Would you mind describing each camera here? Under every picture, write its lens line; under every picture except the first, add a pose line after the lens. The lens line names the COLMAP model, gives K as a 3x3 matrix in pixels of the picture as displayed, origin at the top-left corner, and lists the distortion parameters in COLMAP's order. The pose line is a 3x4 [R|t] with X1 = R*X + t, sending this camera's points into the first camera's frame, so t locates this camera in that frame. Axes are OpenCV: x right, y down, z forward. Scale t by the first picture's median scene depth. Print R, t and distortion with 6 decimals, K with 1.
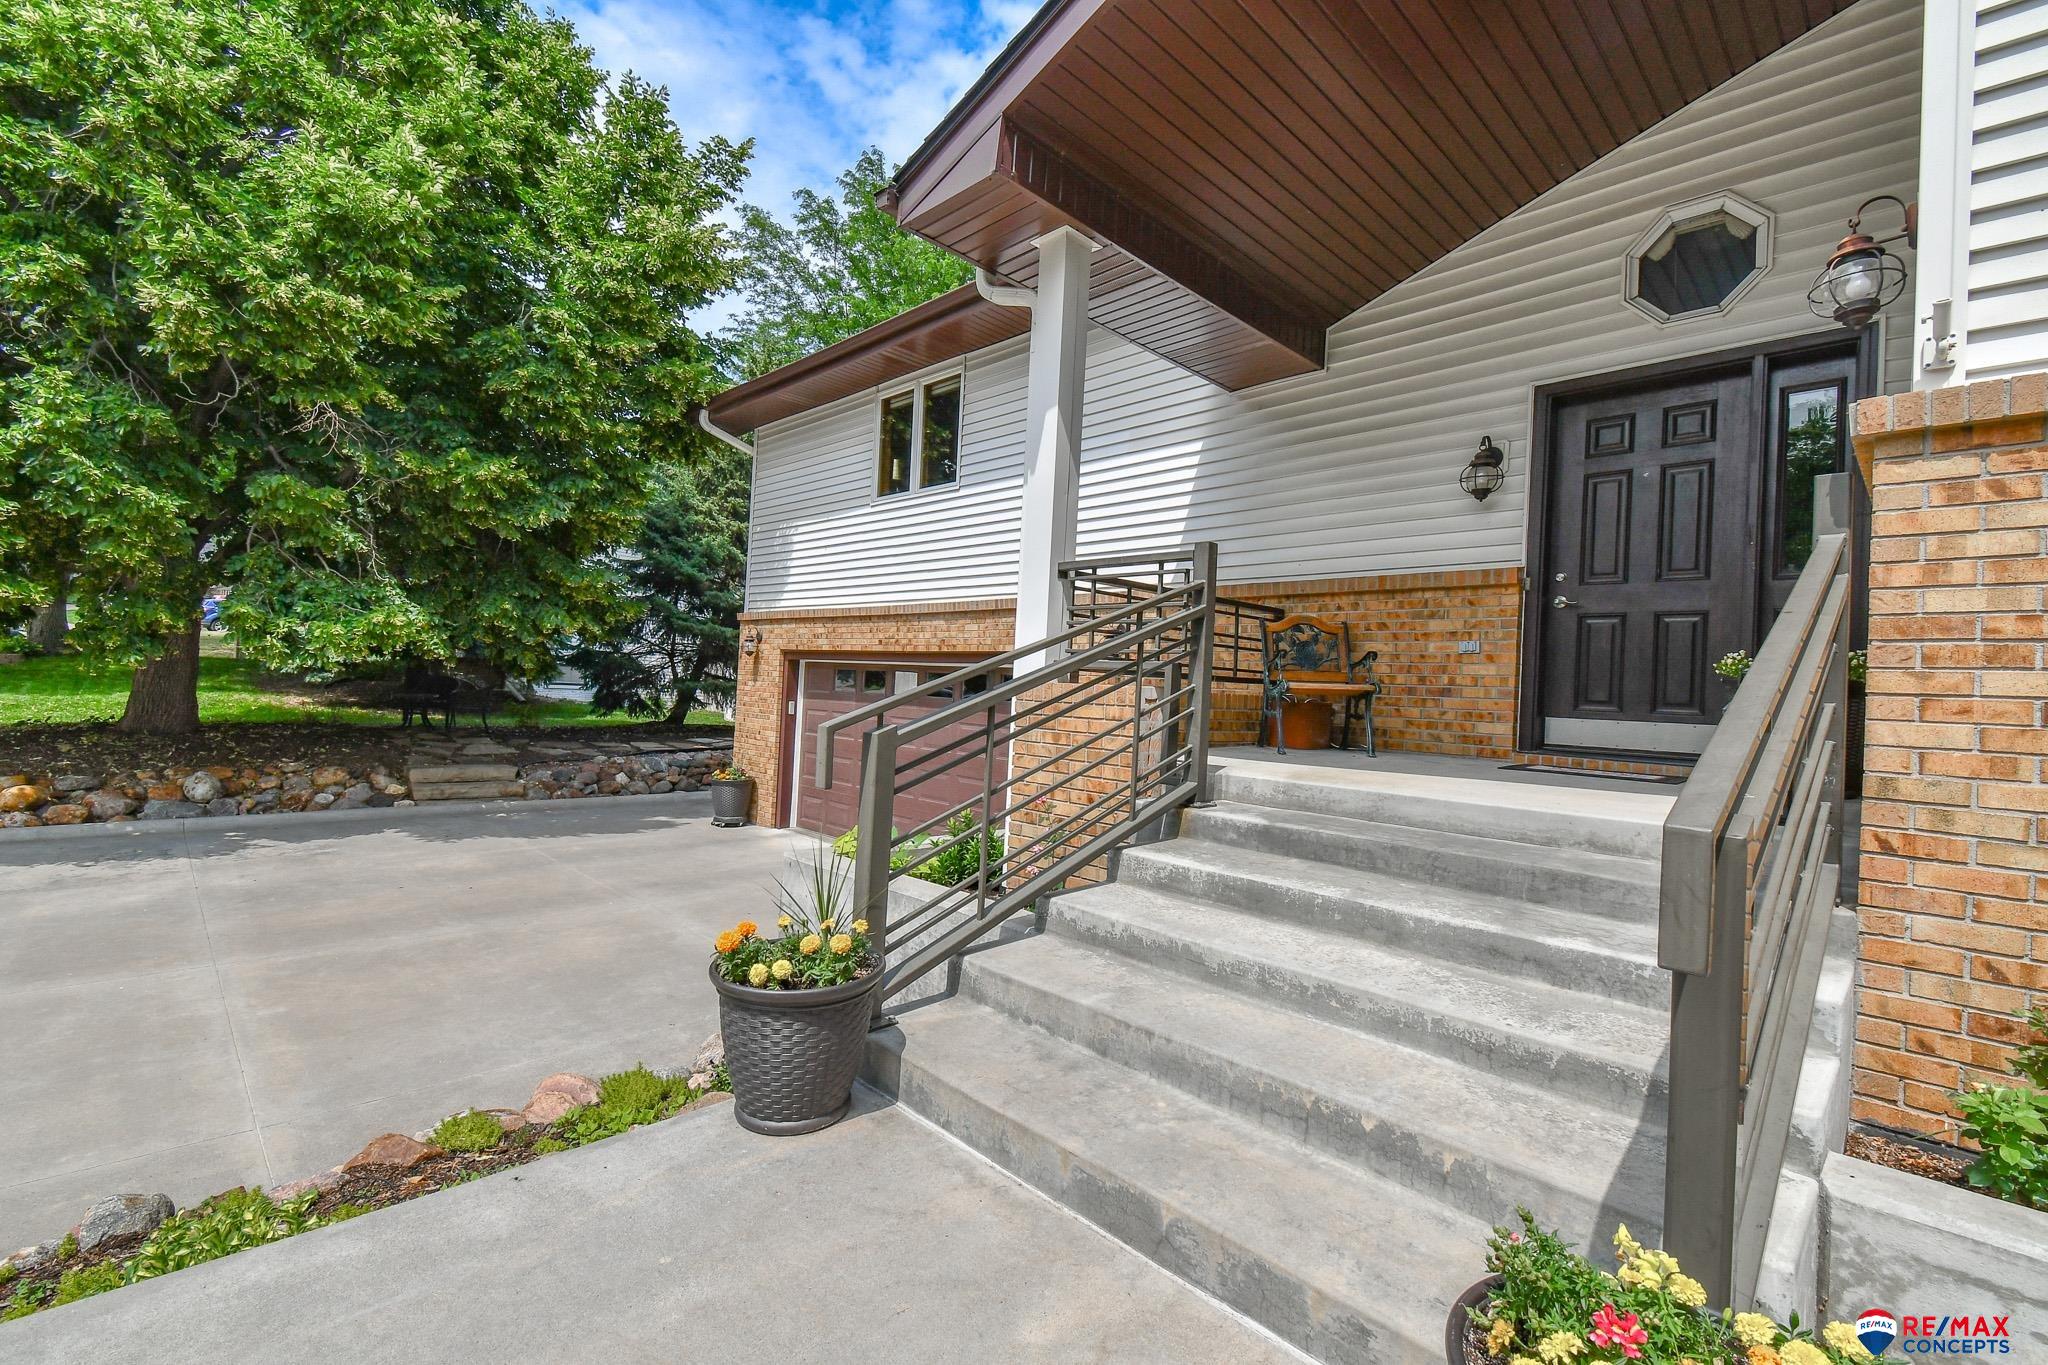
lens RADIAL K [[883.7, 0, 1037.8], [0, 883.7, 677.8], [0, 0, 1]] dist [0.032995, -0.018123]
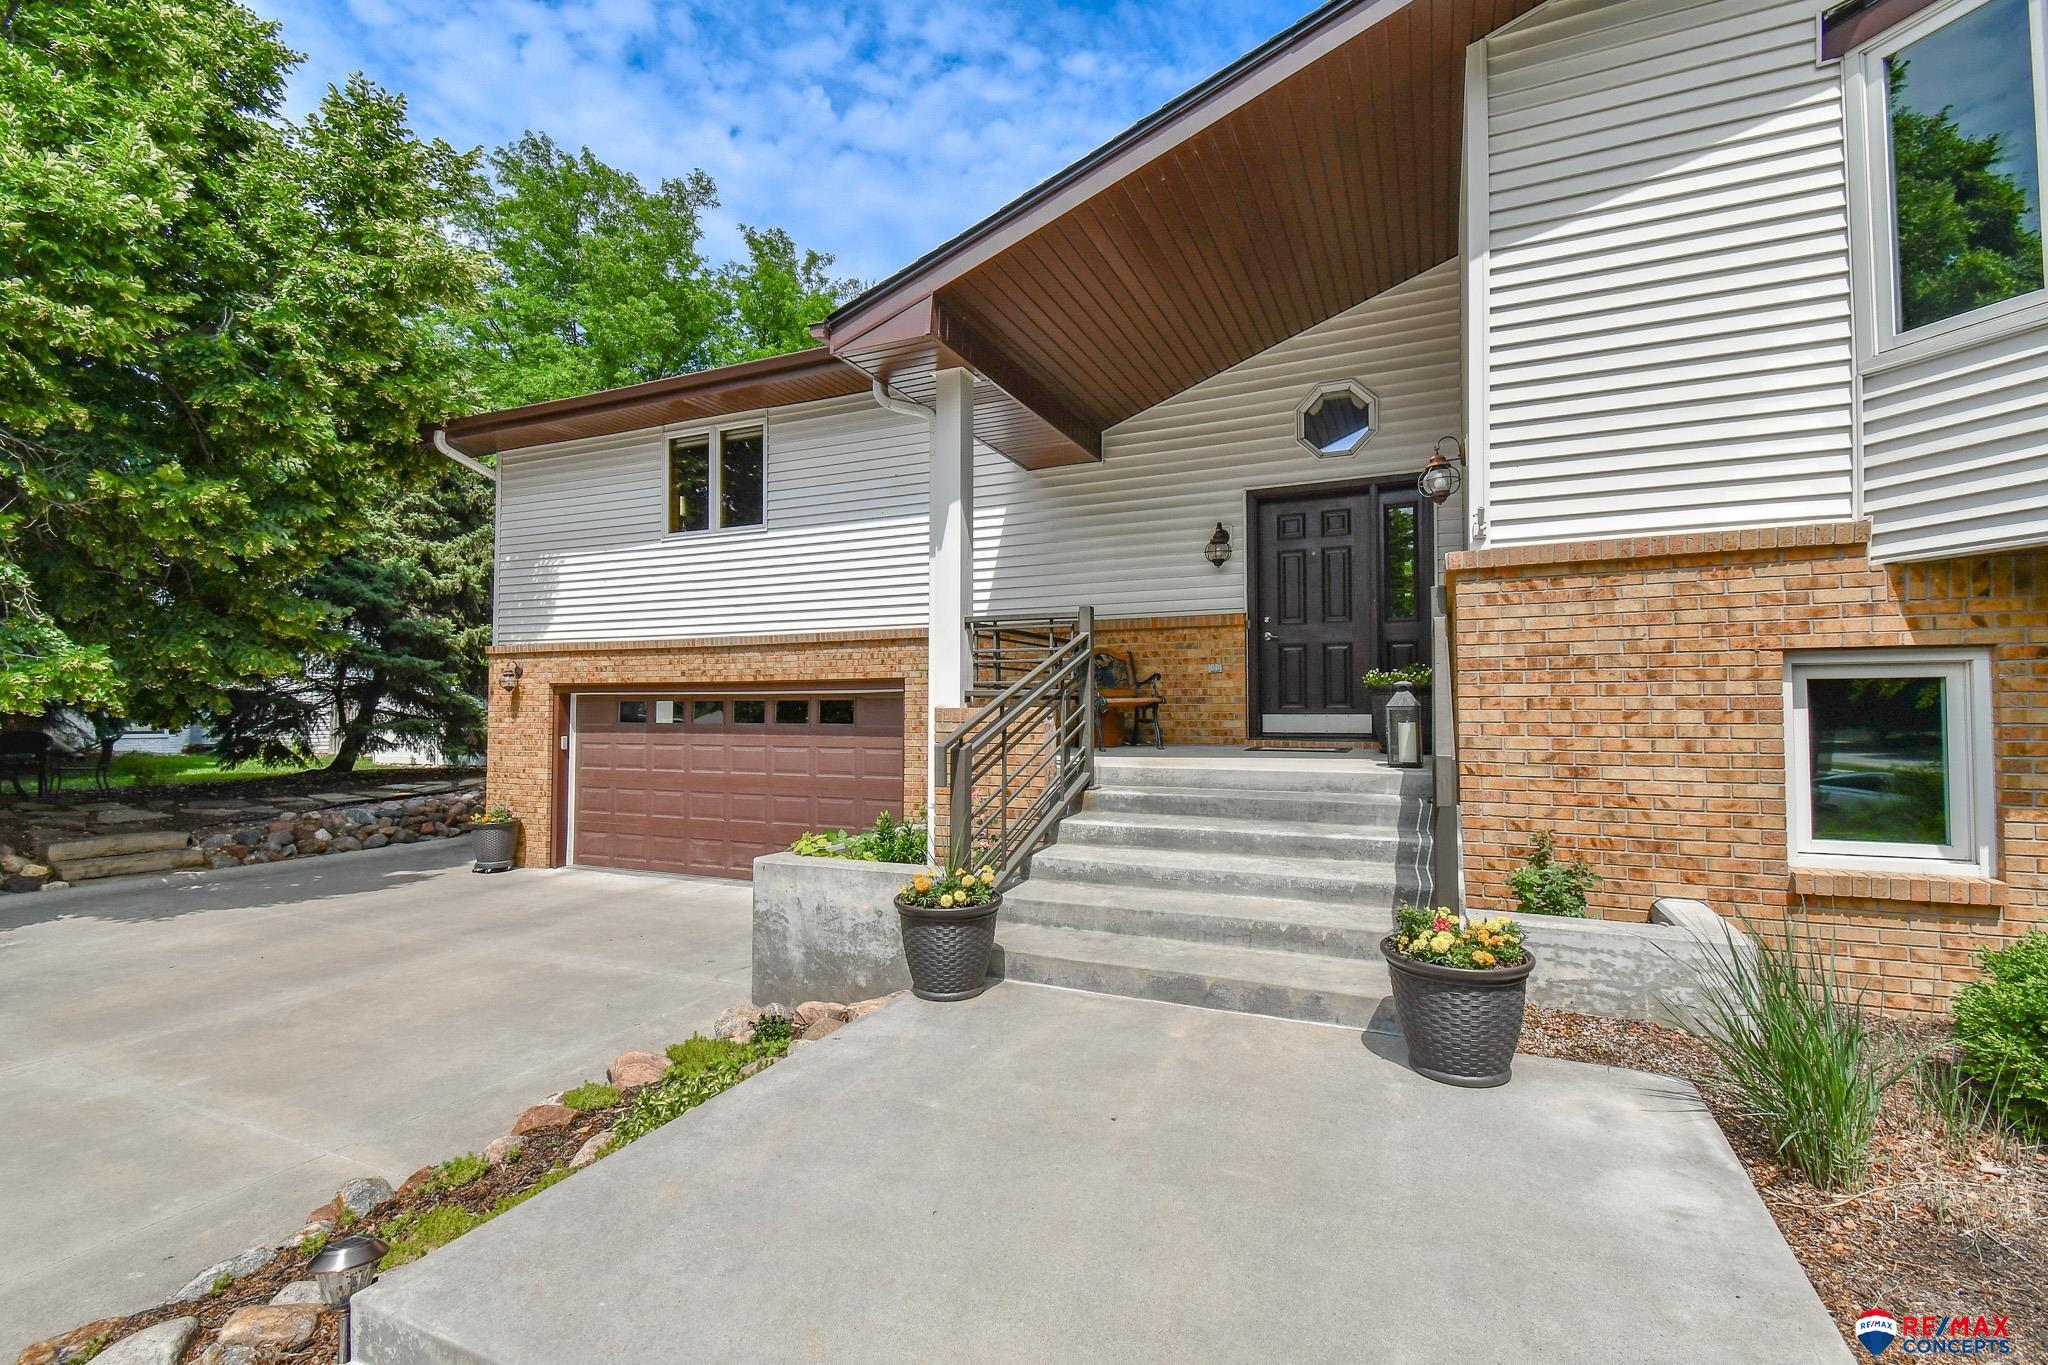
lens RADIAL K [[883.7, 0, 1042.4], [0, 883.7, 682.5], [0, 0, 1]] dist [0.032995, -0.018123]
pose [[0.930721, -0.037707, 0.363781, -0.198841], [0.040632, 0.999174, -0.000388, -0.015021], [-0.363466, 0.015142, 0.931485, -0.155147]]
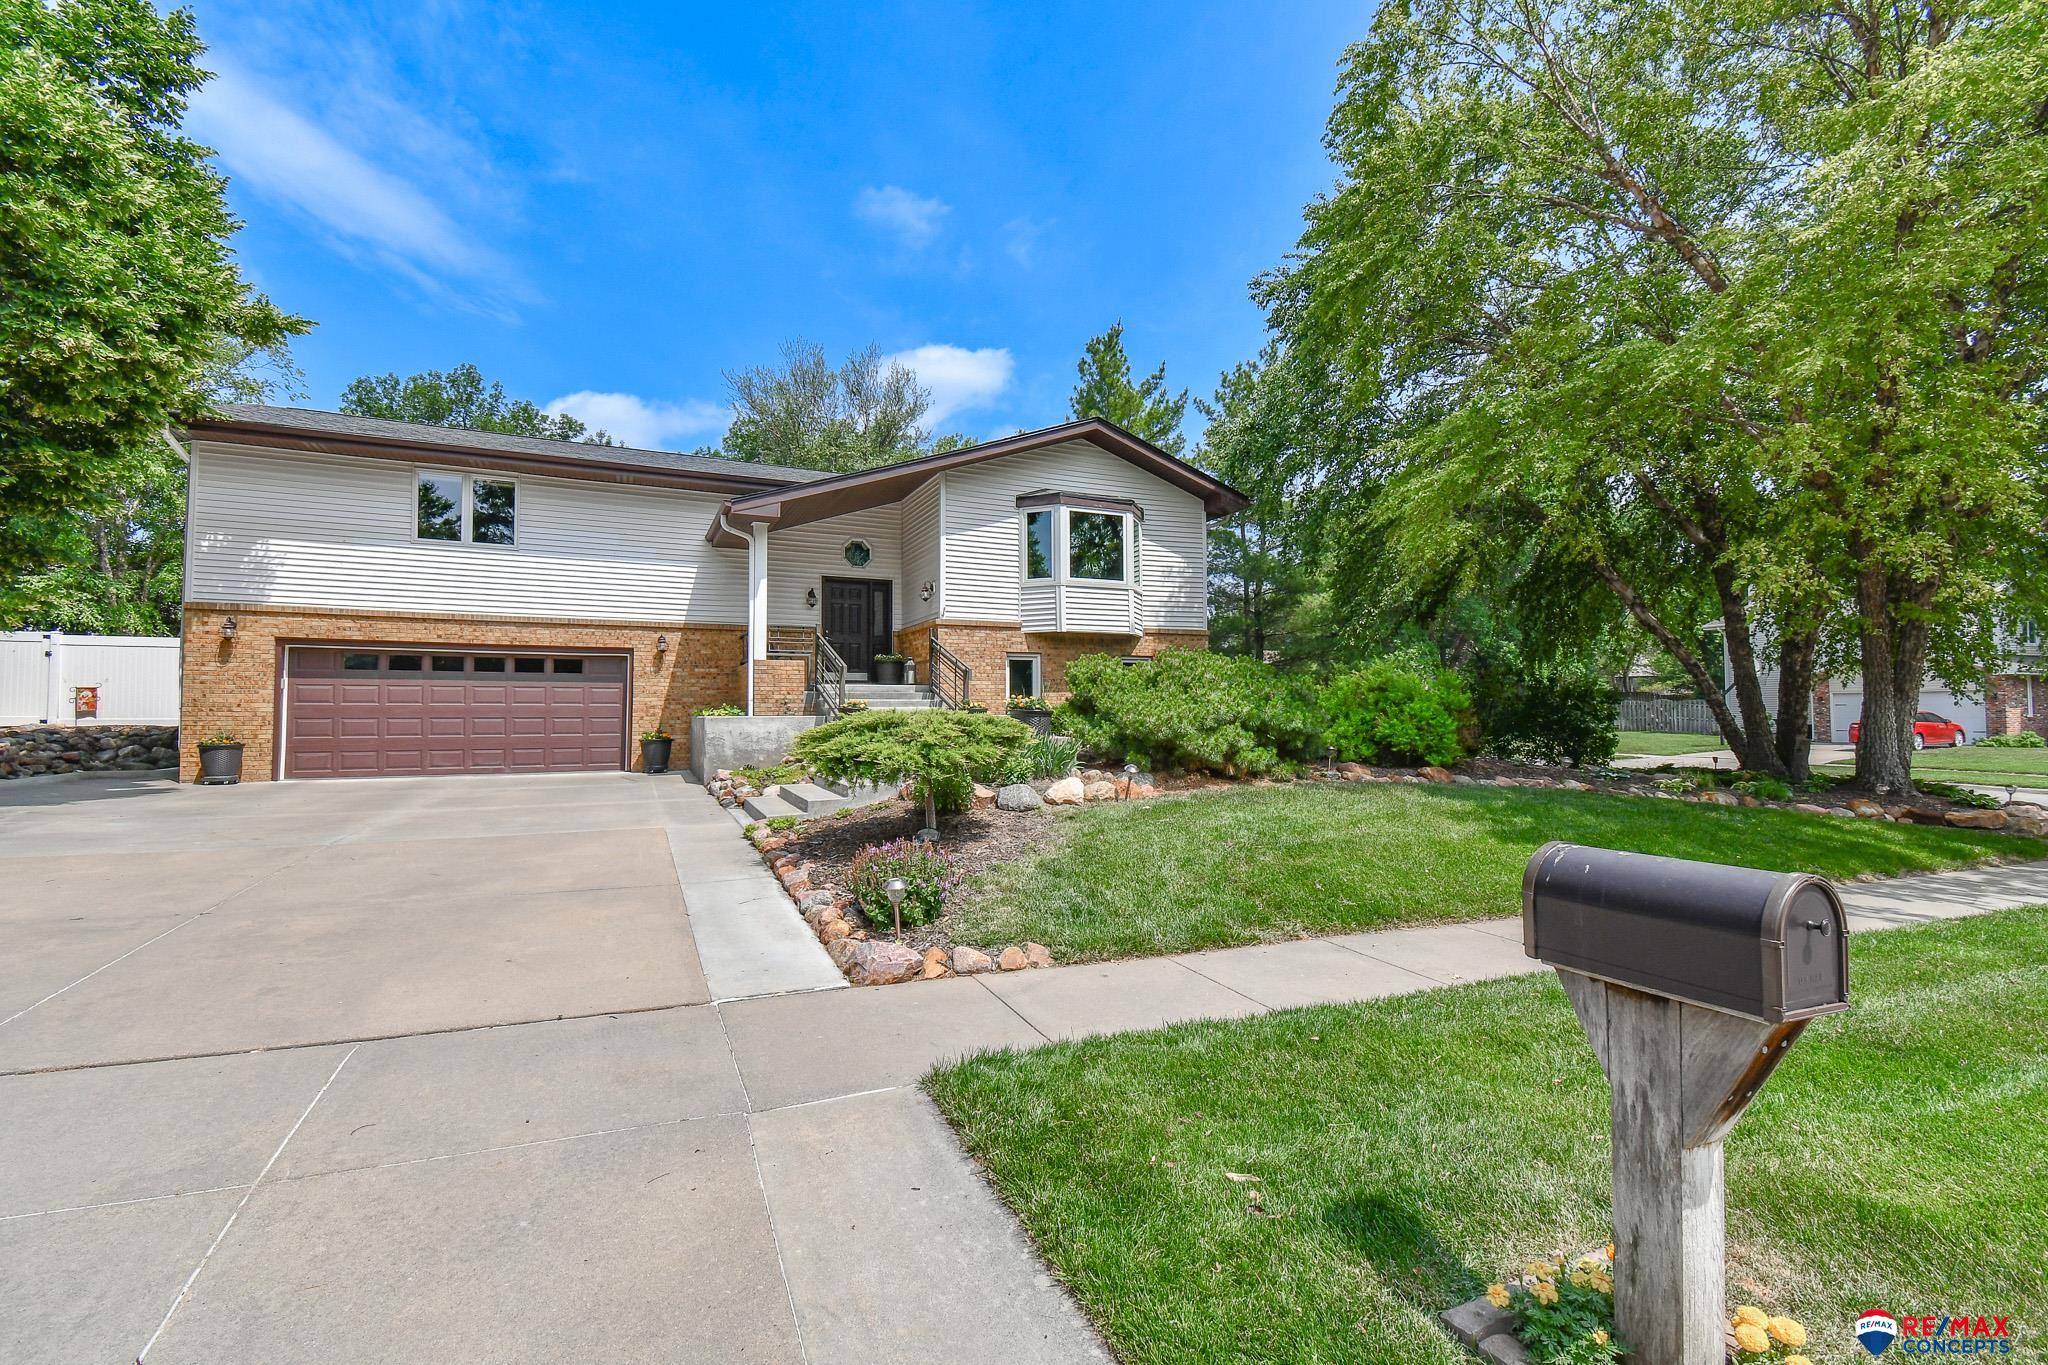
lens RADIAL K [[883.7, 0, 1034.0], [0, 883.7, 692.4], [0, 0, 1]] dist [0.032995, -0.018123]
pose [[0.342633, -0.020135, 0.939253, -1.546649], [0.005634, 0.999796, 0.019378, 0.038939], [-0.939452, -0.001348, 0.342677, -0.604237]]
